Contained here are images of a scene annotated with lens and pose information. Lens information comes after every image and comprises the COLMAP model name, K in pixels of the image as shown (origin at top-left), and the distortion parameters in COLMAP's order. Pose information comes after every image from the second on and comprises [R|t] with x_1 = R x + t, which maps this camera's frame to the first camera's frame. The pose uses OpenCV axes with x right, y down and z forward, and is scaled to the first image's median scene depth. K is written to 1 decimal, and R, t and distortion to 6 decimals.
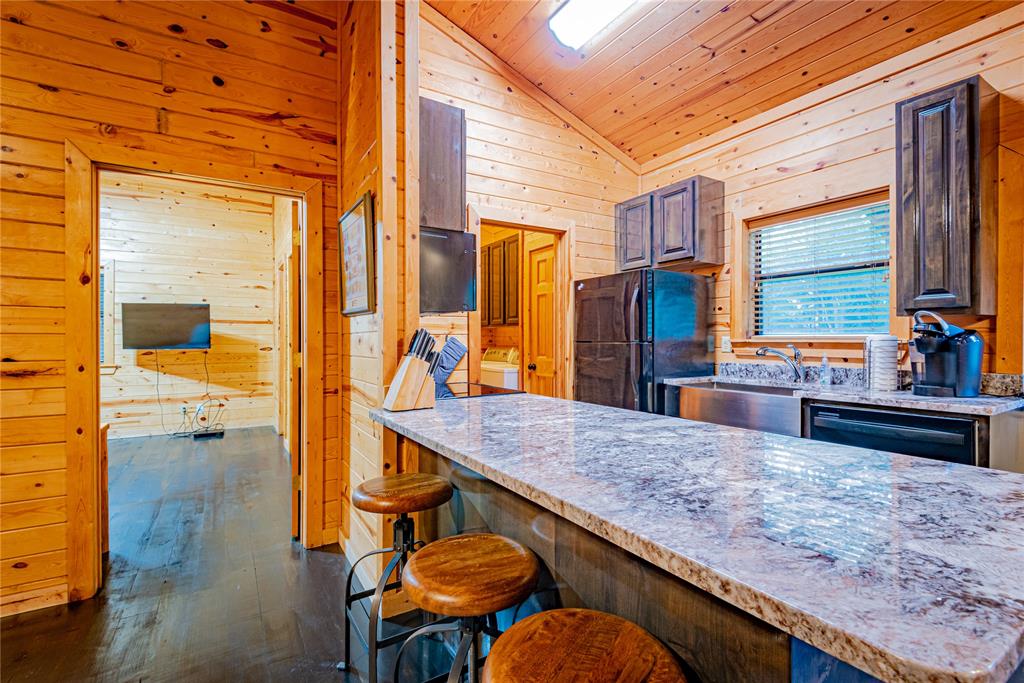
lens RADIAL K [[457.4, 0, 510.1], [0, 457.4, 340.3], [0, 0, 1]] dist [0.022698, -0.015085]
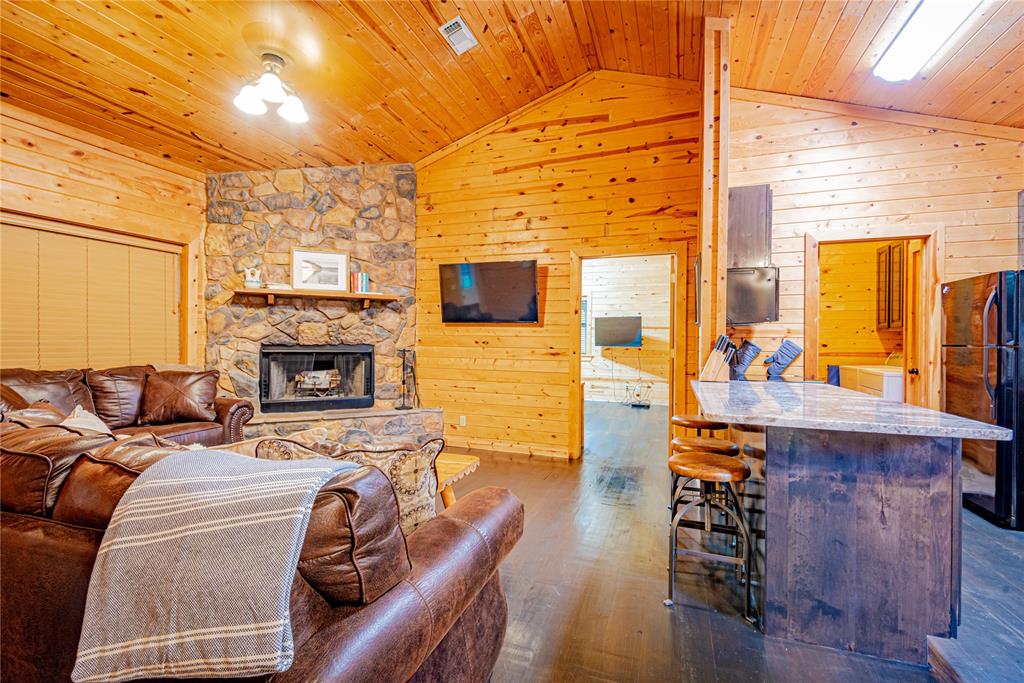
lens RADIAL K [[457.4, 0, 510.6], [0, 457.4, 340.6], [0, 0, 1]] dist [0.022698, -0.015085]
pose [[0.624804, 0.008751, -0.780733, 0.437074], [-0.012192, 0.999925, 0.001452, 0.002924], [0.780686, 0.008611, 0.624864, -0.451272]]
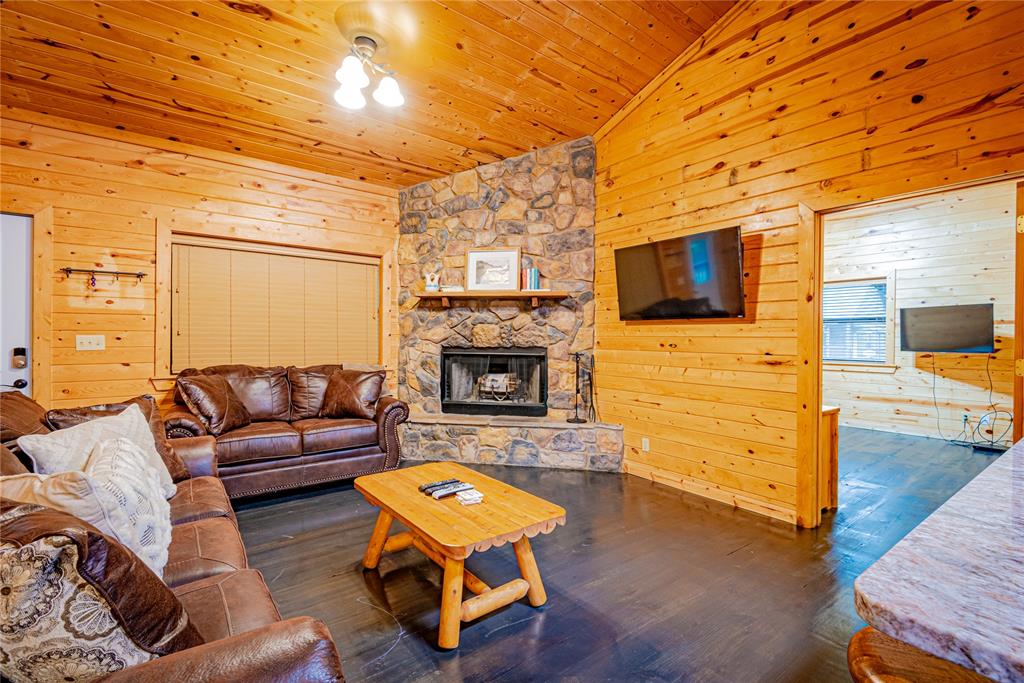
lens RADIAL K [[457.4, 0, 510.7], [0, 457.4, 339.9], [0, 0, 1]] dist [0.022698, -0.015085]
pose [[0.090866, 0.003154, -0.995858, 0.293379], [-0.010091, 0.999947, 0.002246, -0.000462], [0.995812, 0.009846, 0.090893, -0.019162]]
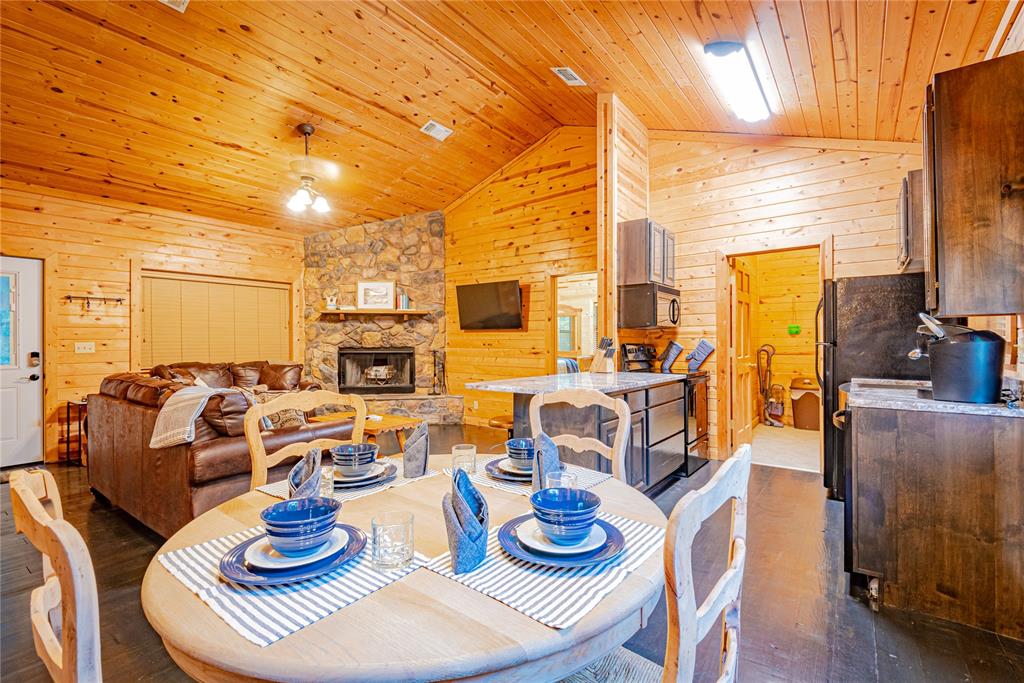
lens RADIAL K [[457.4, 0, 512.0], [0, 457.4, 340.6], [0, 0, 1]] dist [0.022698, -0.015085]
pose [[0.366101, -0.001566, -0.930574, 1.163444], [0.000713, 0.999999, -0.001402, -0.002794], [0.930575, -0.000150, 0.366101, -0.153411]]
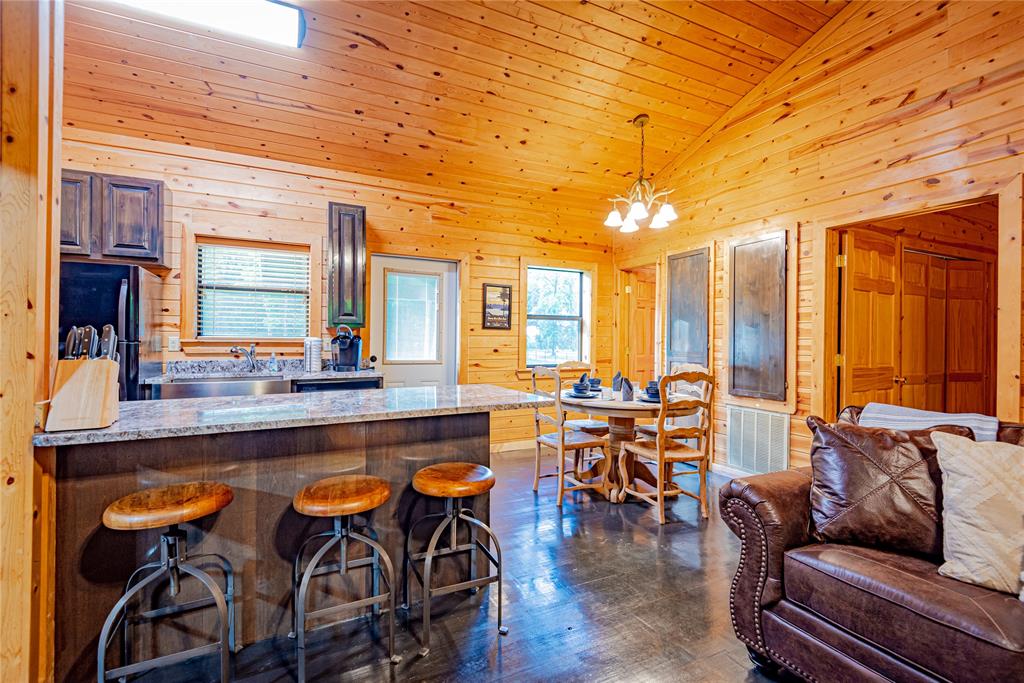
lens RADIAL K [[457.4, 0, 512.6], [0, 457.4, 342.2], [0, 0, 1]] dist [0.022698, -0.015085]
pose [[0.091731, -0.000168, 0.995784, -0.641484], [-0.005819, 0.999983, 0.000705, -0.000825], [-0.995767, -0.005859, 0.091729, 0.133856]]
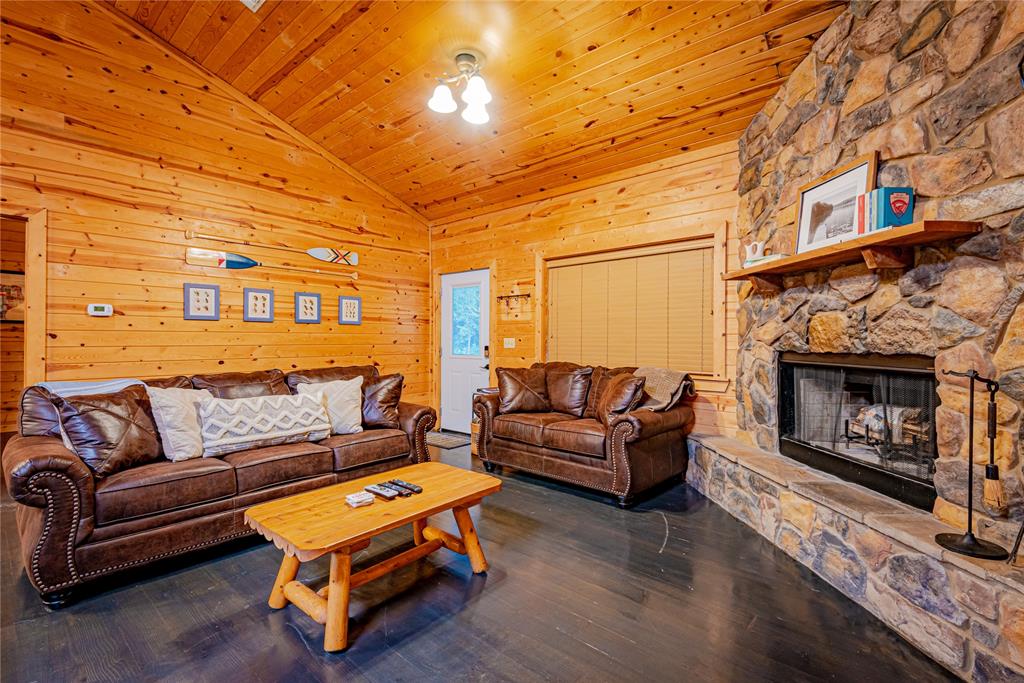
lens RADIAL K [[457.4, 0, 510.8], [0, 457.4, 339.3], [0, 0, 1]] dist [0.022698, -0.015085]
pose [[-0.956098, -0.003696, -0.293023, -0.471674], [-0.004020, 0.999992, 0.000503, 0.004992], [0.293019, 0.001659, -0.956105, 0.747989]]
